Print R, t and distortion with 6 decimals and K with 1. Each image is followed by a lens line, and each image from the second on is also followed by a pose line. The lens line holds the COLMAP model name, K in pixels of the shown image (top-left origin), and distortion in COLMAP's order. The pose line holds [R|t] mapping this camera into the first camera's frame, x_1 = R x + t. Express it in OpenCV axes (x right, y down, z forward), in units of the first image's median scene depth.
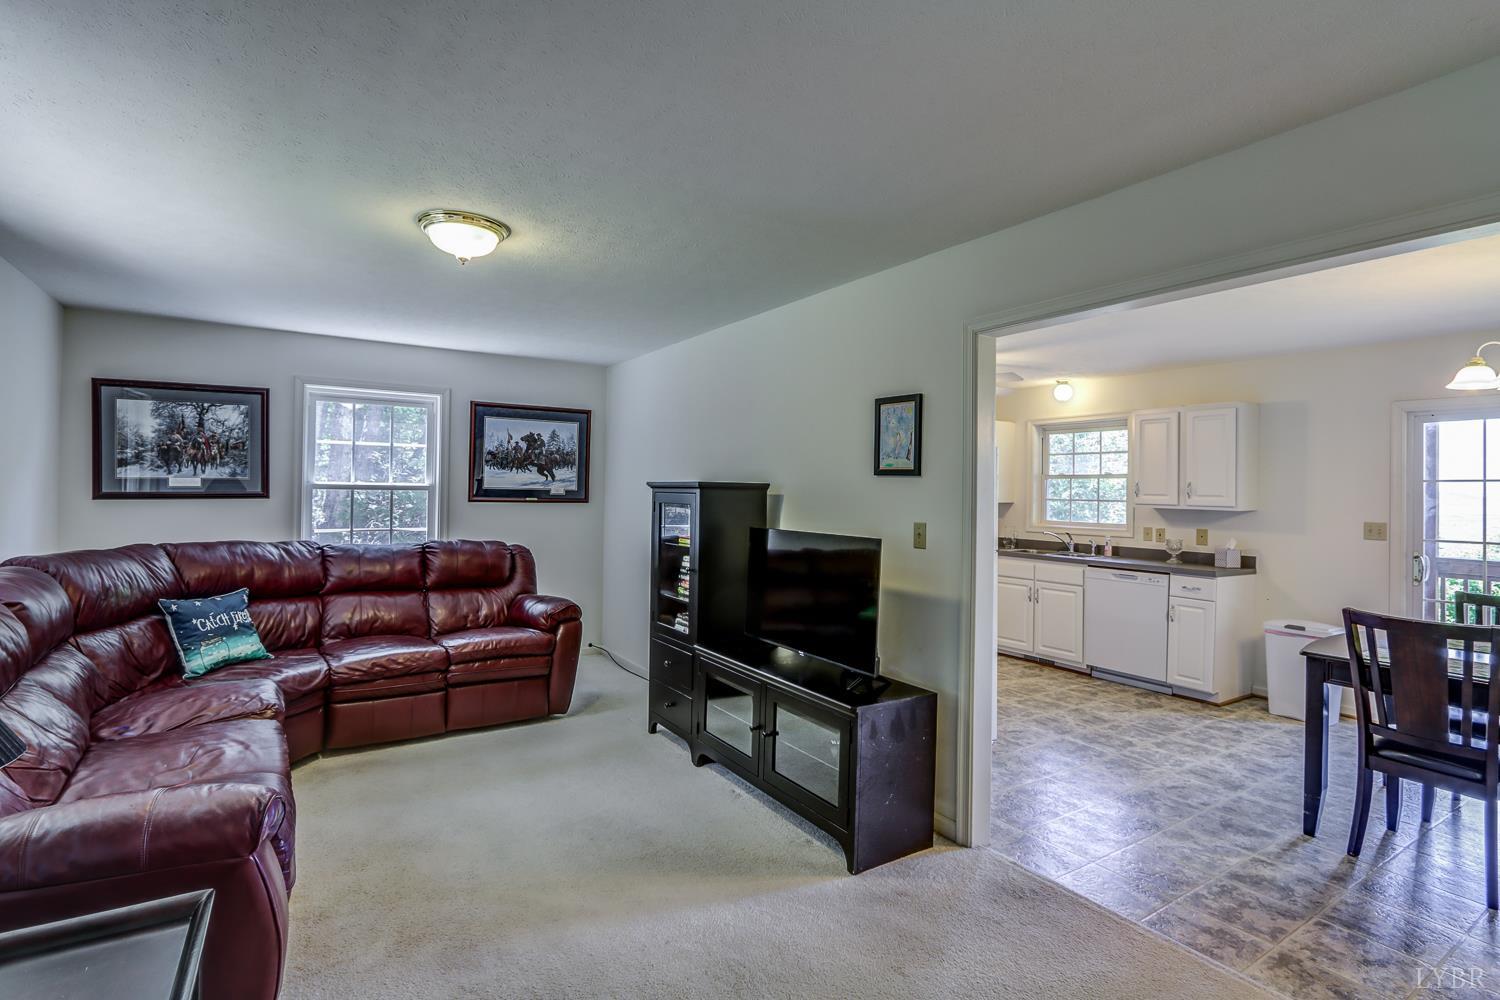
lens RADIAL K [[716.2, 0, 767.8], [0, 716.2, 480.4], [0, 0, 1]] dist [-0.013757, -0.000067]
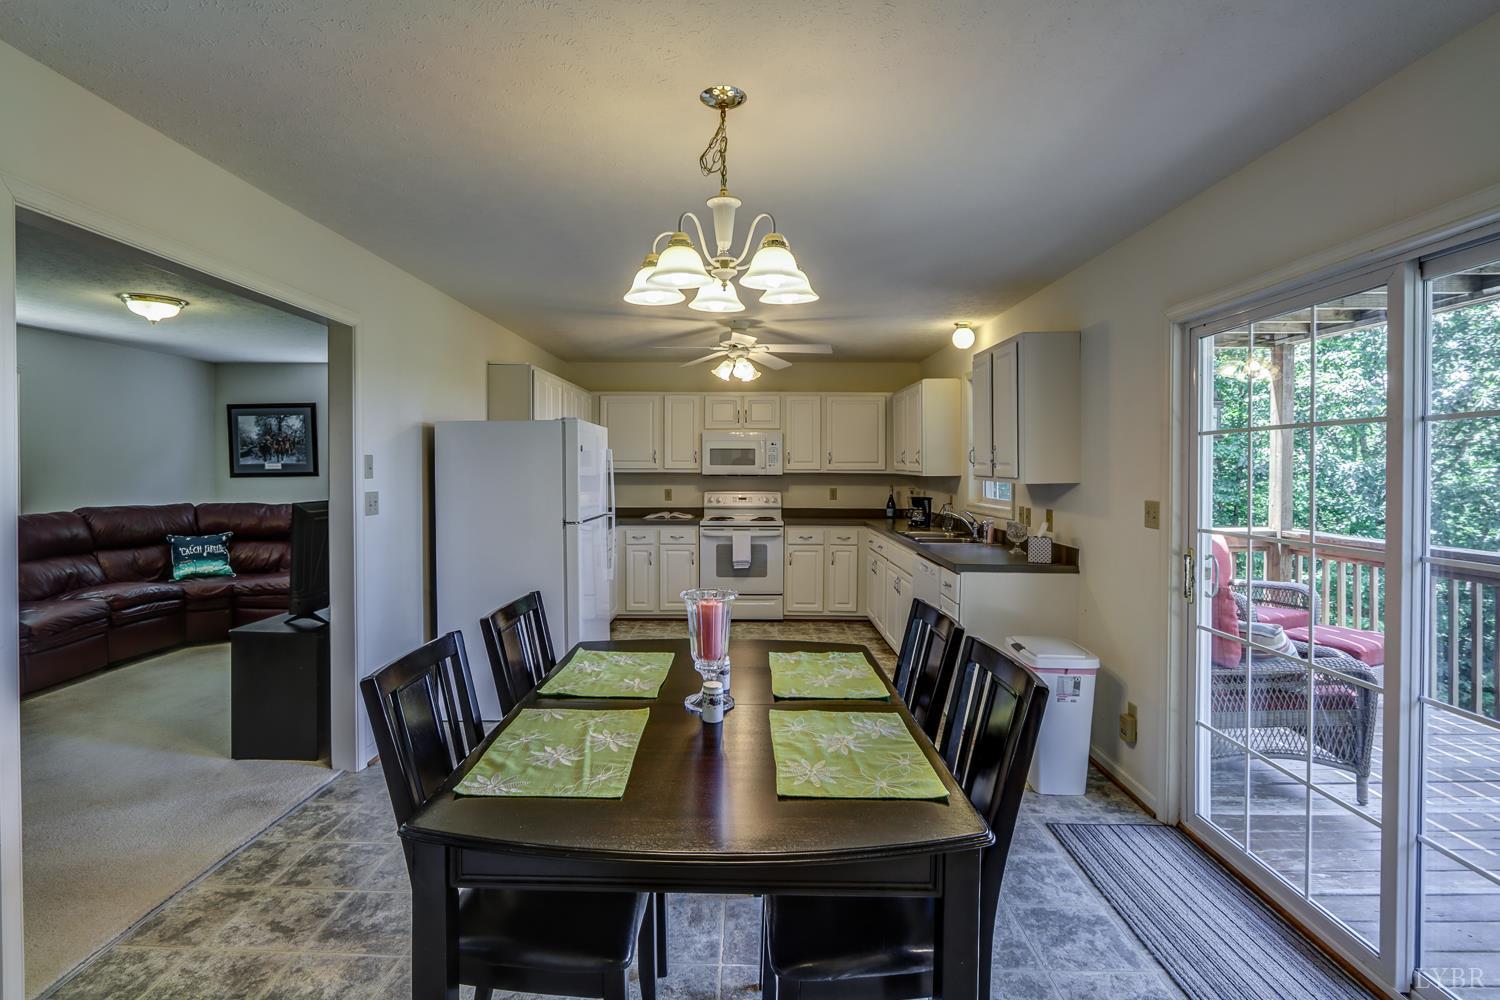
lens RADIAL K [[734.5, 0, 732.1], [0, 734.5, 456.2], [0, 0, 1]] dist [-0.014286, 0.000290]
pose [[0.824705, -0.023711, -0.565066, 0.922724], [0.020089, 0.999718, -0.012631, 0.020857], [0.565206, -0.000935, 0.824949, 0.239423]]
